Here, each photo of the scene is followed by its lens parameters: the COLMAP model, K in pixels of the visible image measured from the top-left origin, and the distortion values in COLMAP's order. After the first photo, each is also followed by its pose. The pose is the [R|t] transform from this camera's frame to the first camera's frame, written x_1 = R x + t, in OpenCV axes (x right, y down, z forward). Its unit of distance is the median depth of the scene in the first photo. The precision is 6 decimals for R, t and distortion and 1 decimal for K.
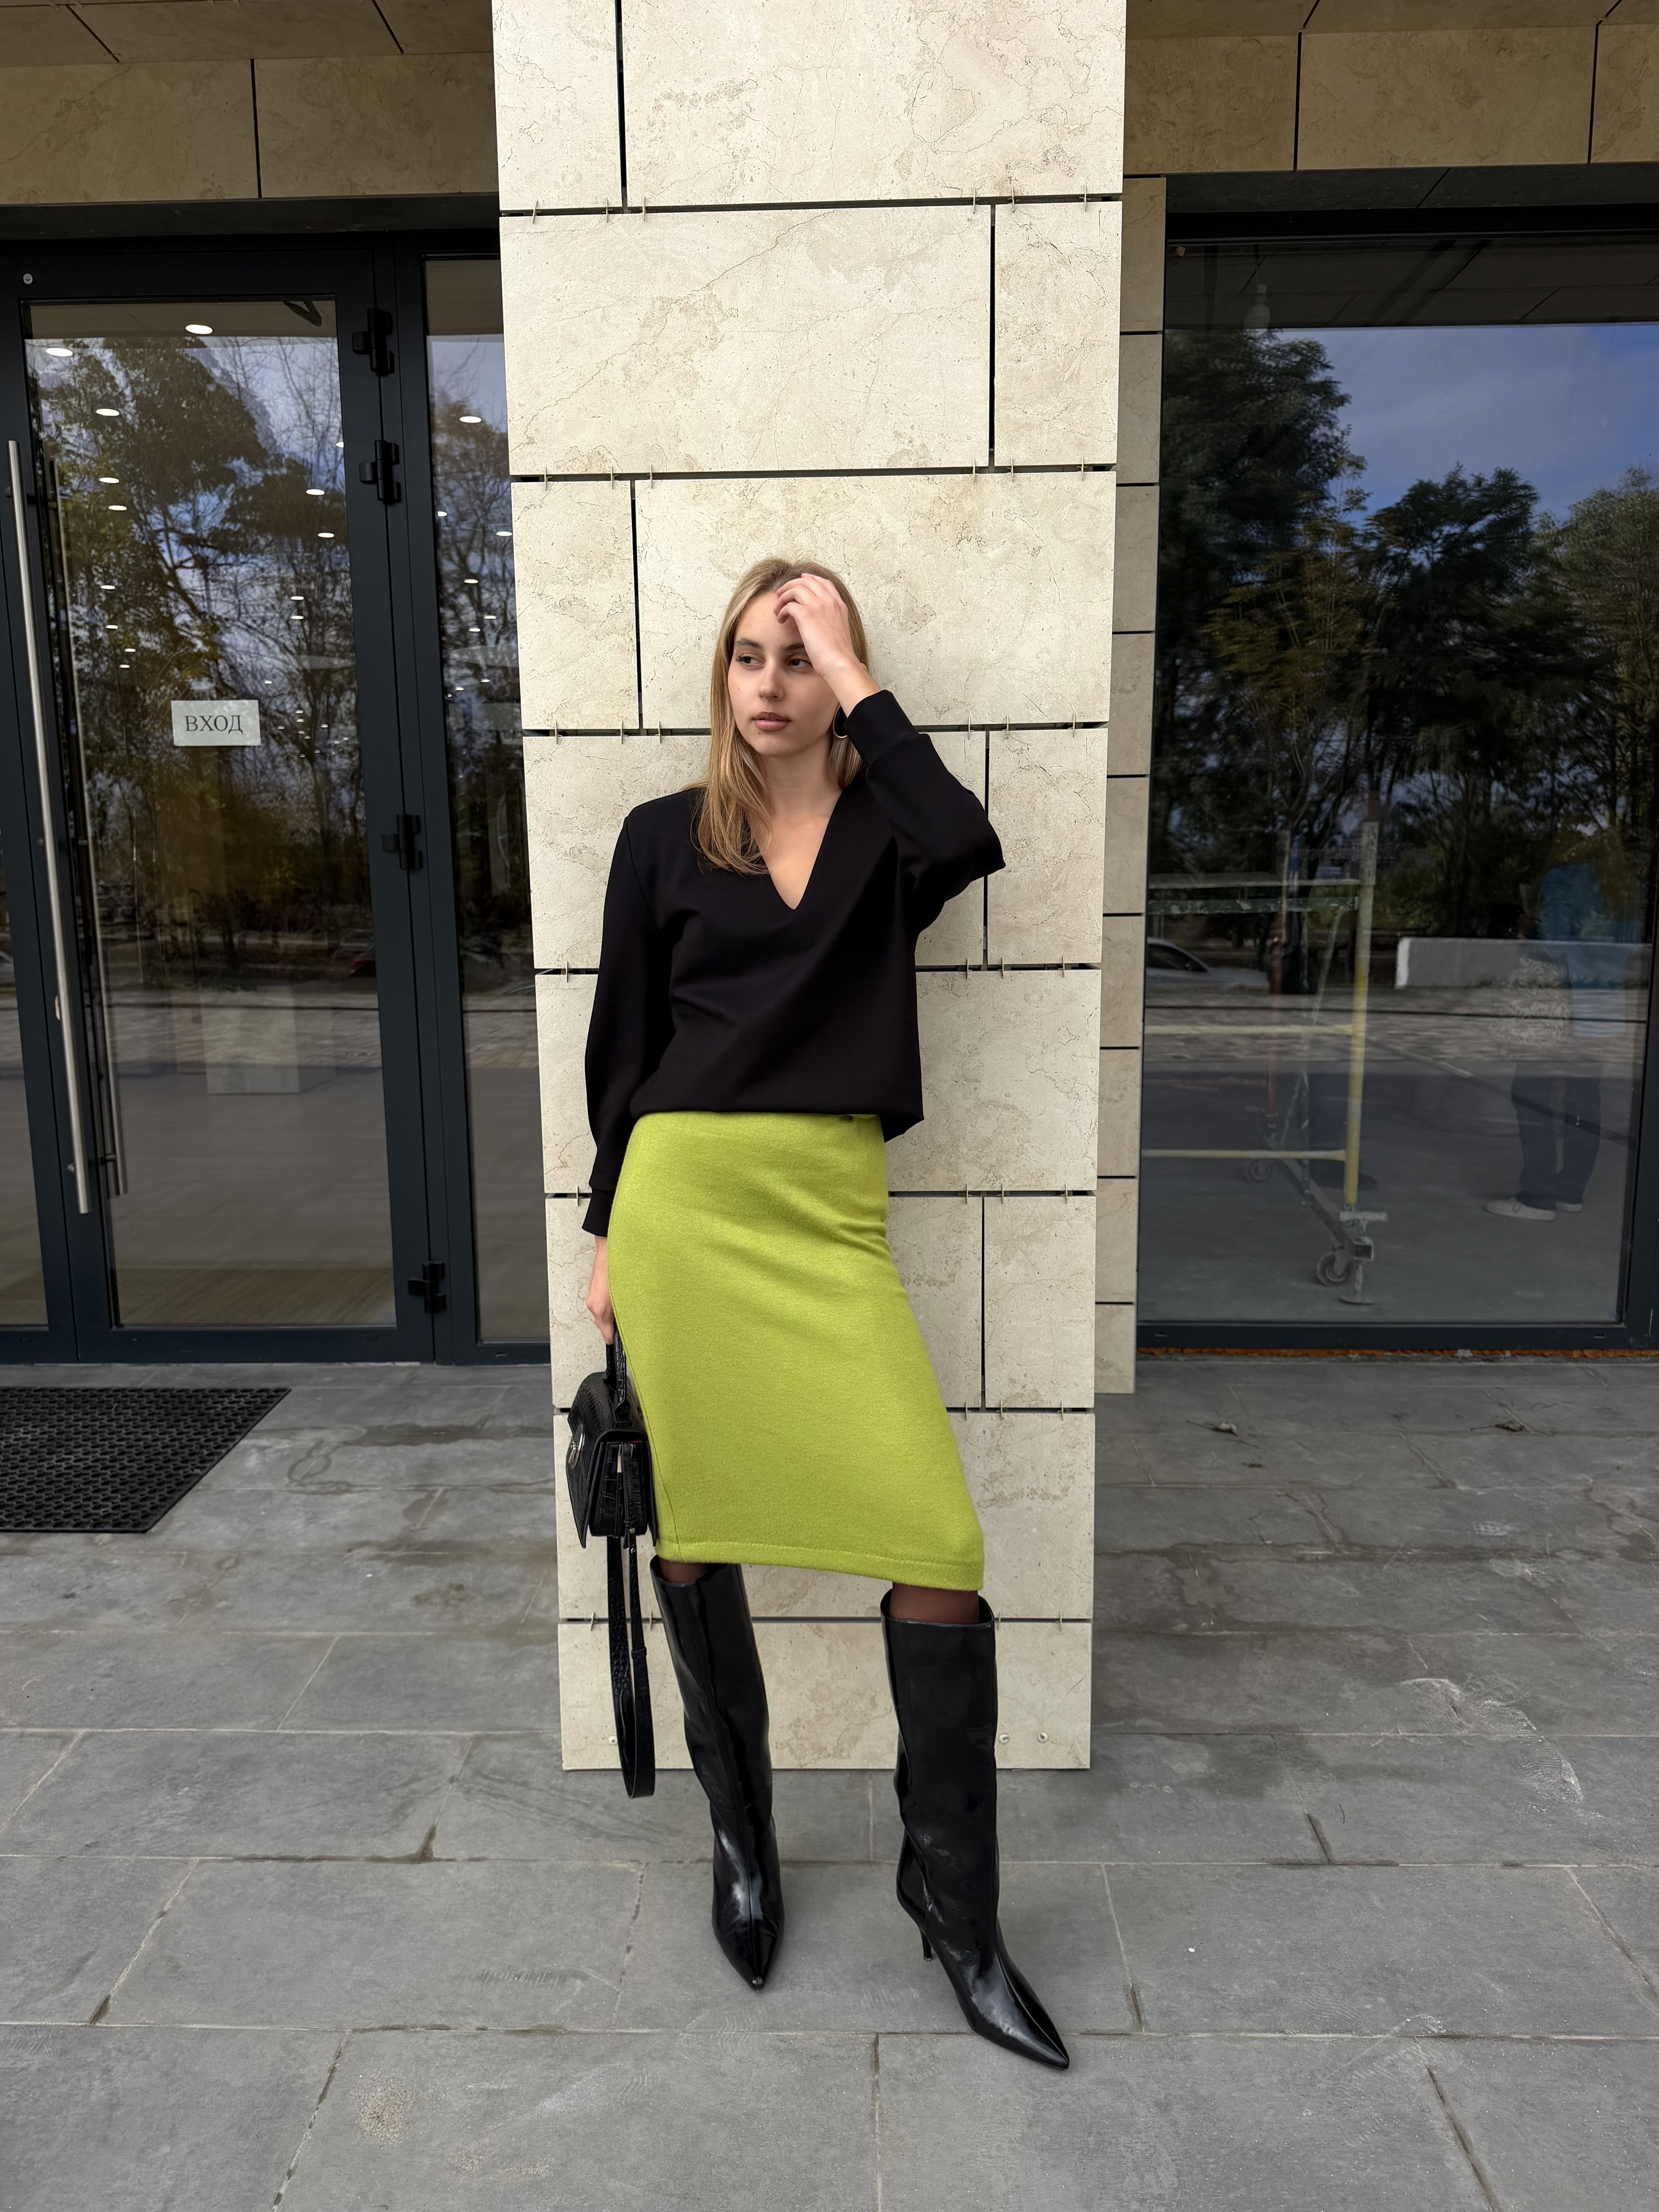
lens RADIAL K [[1569.7, 0, 816.4], [0, 1569.7, 1104.1], [0, 0, 1]] dist [0.030508, -0.024725]
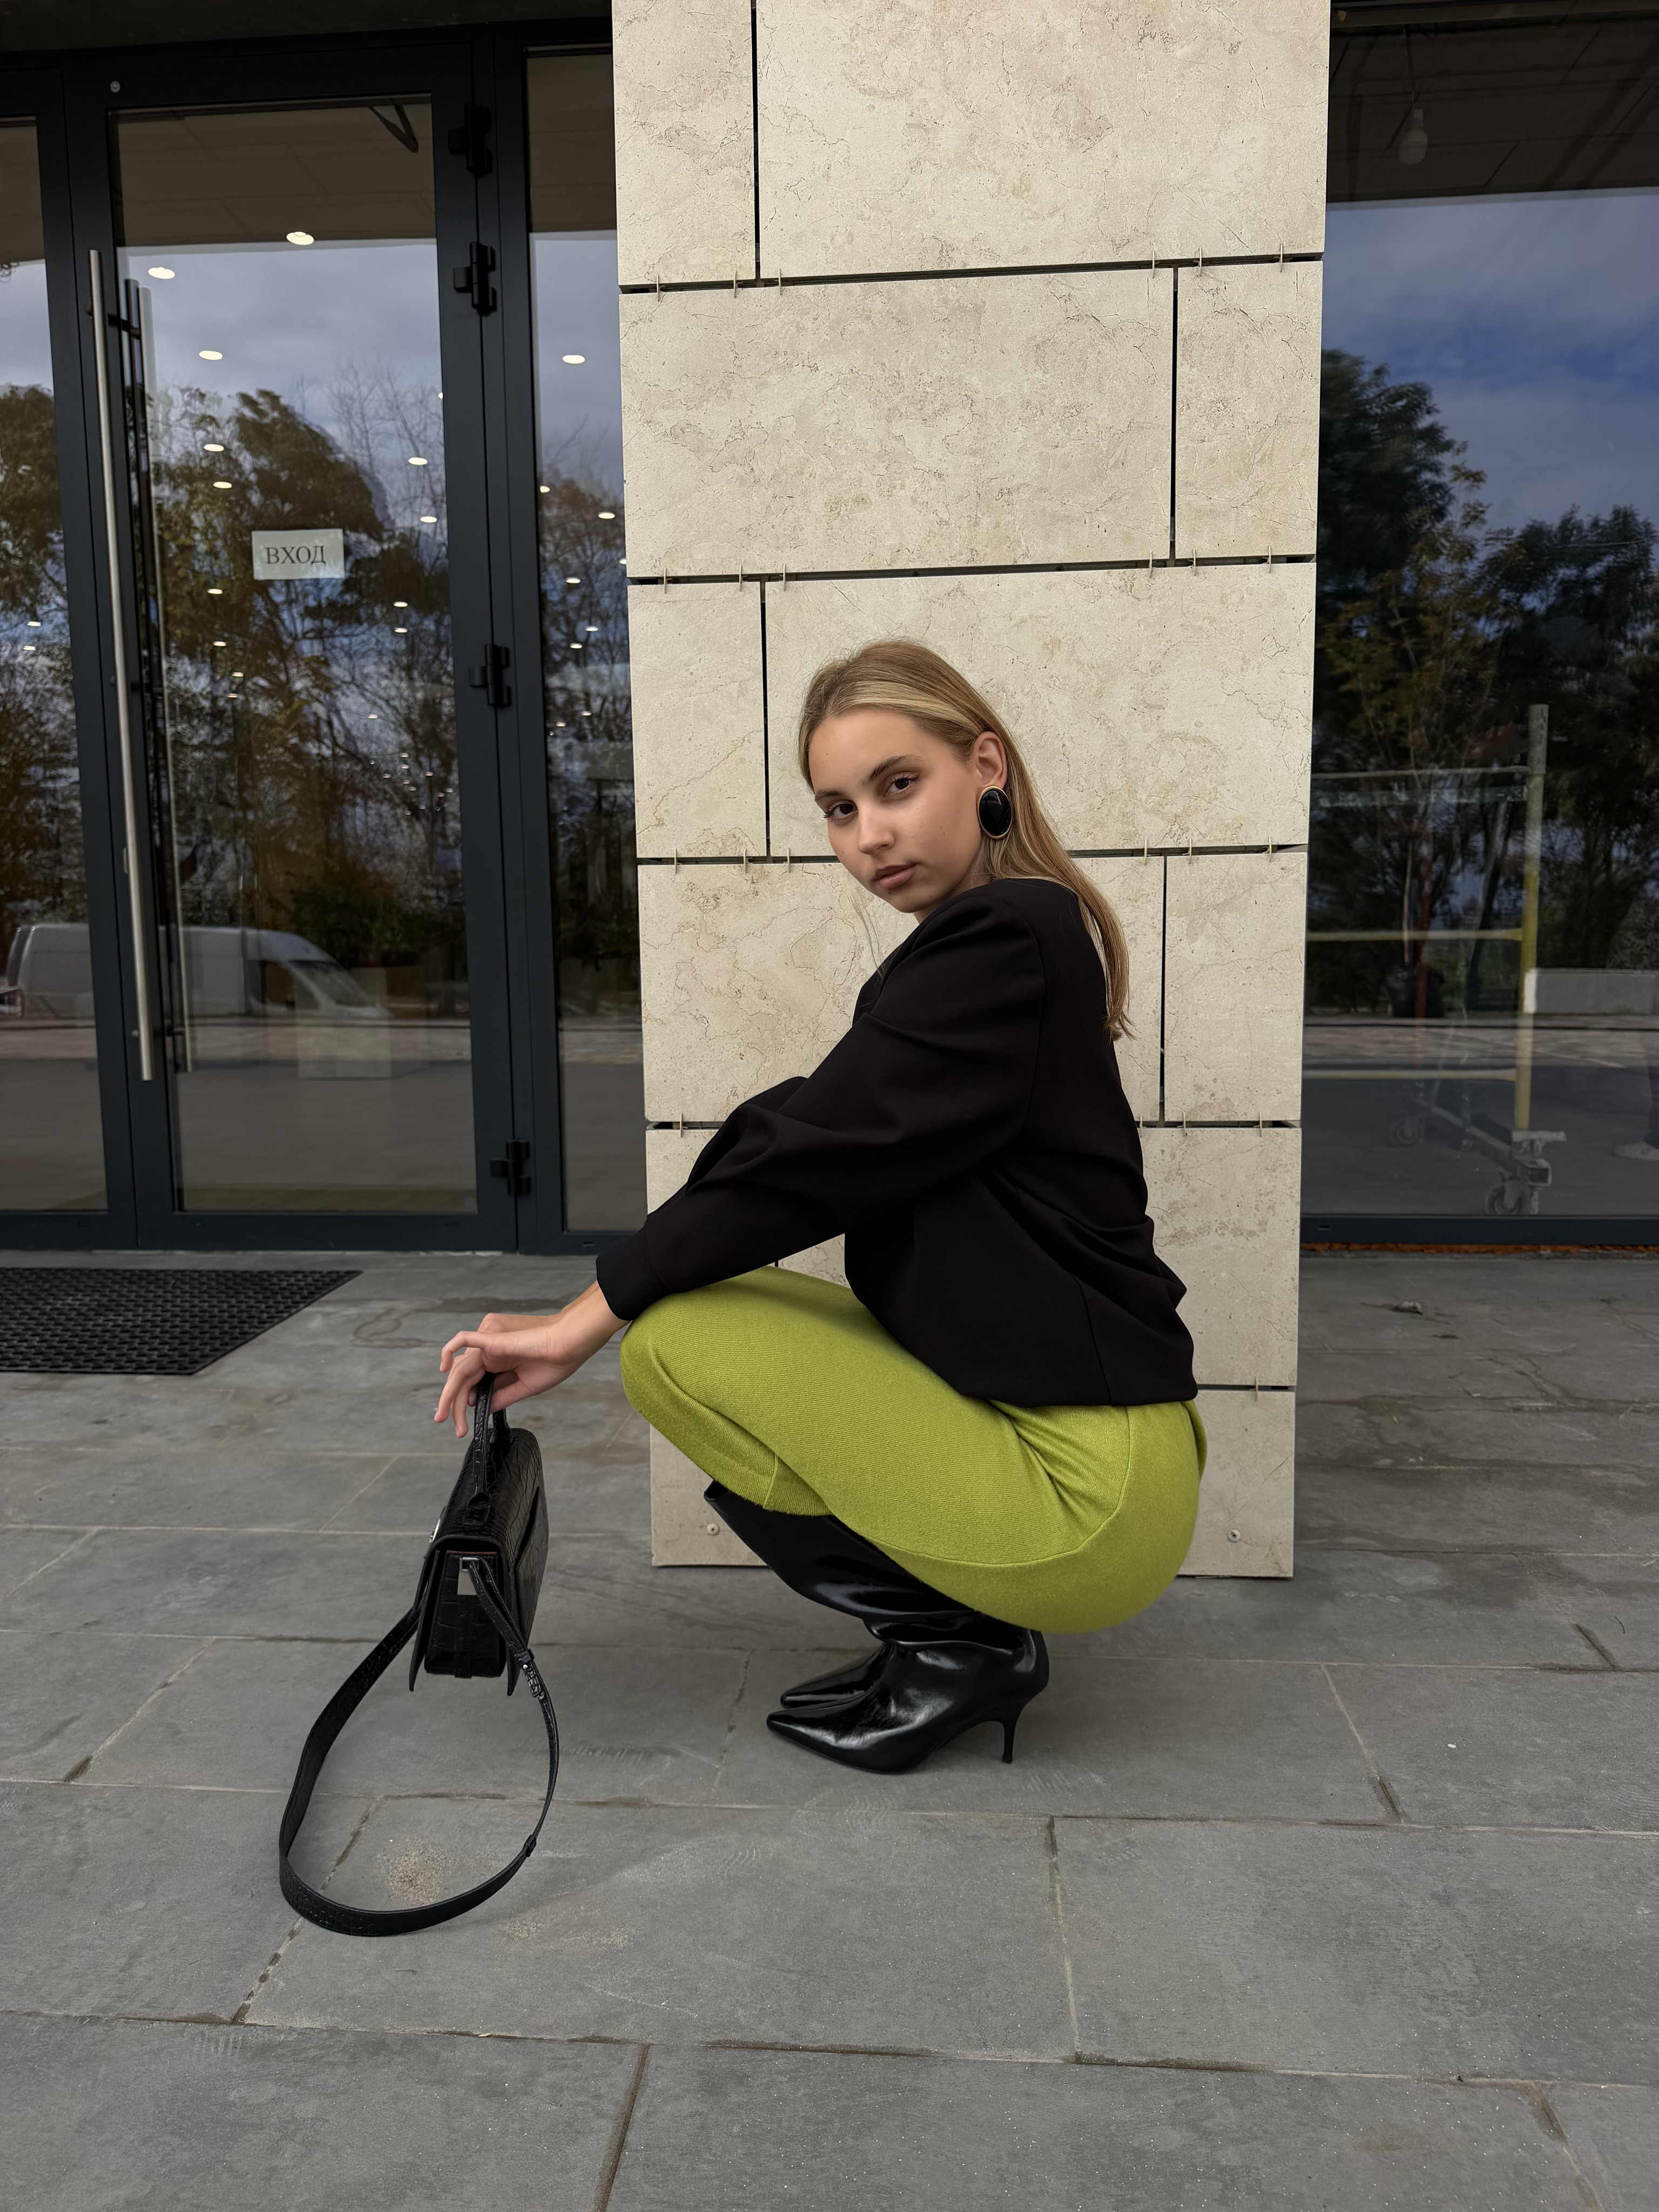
lens RADIAL K [[1569.7, 0, 830.2], [0, 1569.7, 1108.5], [0, 0, 1]] dist [0.030508, -0.024725]
pose [[0.998664, 0.004472, -0.051488, -0.024837], [-0.007052, 0.998723, -0.050034, 0.221667], [0.051199, 0.050331, 0.997419, 0.162802]]
